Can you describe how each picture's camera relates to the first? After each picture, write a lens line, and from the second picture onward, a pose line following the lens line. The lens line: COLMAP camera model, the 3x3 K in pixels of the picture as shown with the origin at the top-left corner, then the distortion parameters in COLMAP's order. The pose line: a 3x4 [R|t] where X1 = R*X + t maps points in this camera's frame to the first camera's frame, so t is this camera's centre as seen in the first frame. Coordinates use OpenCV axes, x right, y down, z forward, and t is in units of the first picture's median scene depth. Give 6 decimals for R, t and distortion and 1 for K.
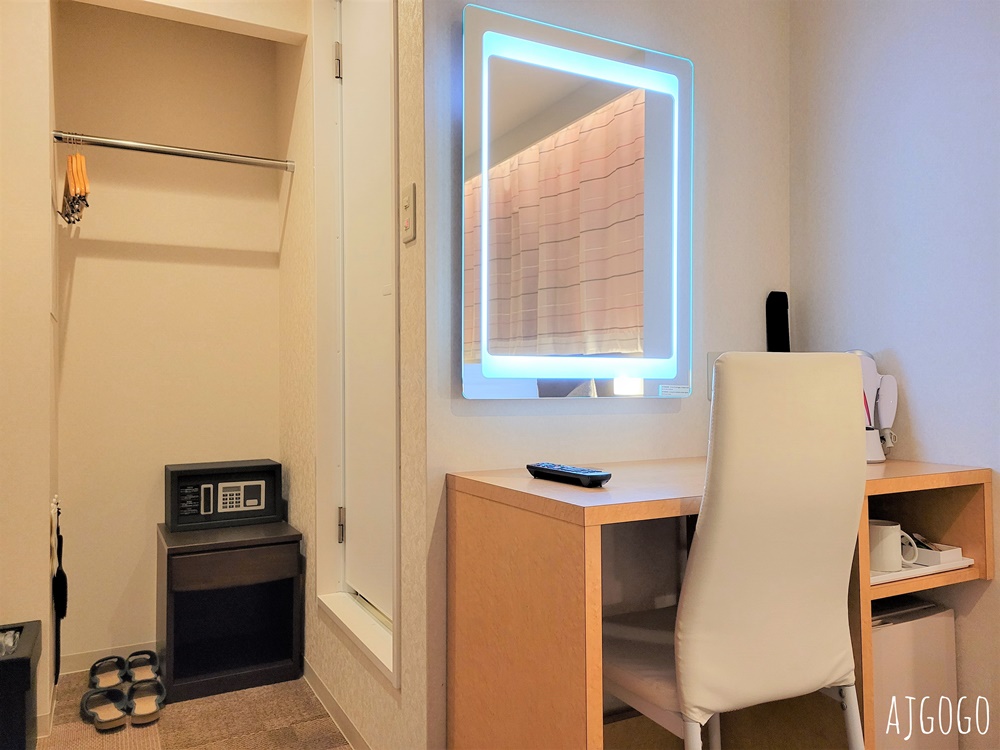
lens RADIAL K [[740.7, 0, 501.7], [0, 740.7, 371.4], [0, 0, 1]] dist [0.038245, -0.035512]
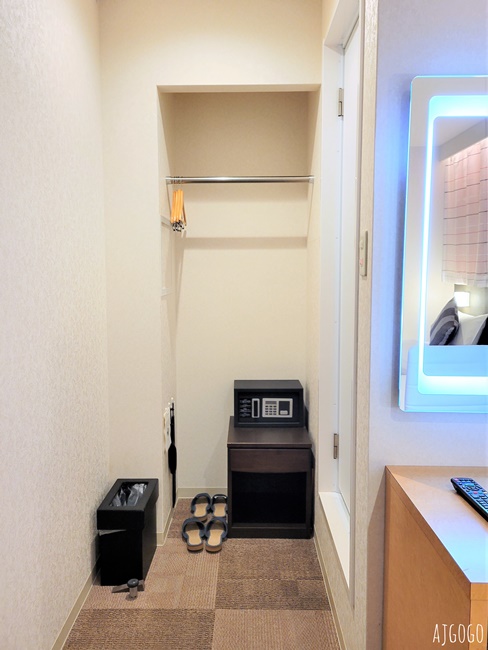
lens RADIAL K [[508.3, 0, 245.5], [0, 508.3, 307.5], [0, 0, 1]] dist [0.029087, -0.013384]
pose [[0.880724, 0.042121, -0.471754, 0.075070], [-0.000759, 0.996162, 0.087526, -0.135357], [0.473630, -0.076728, 0.877376, 0.099108]]
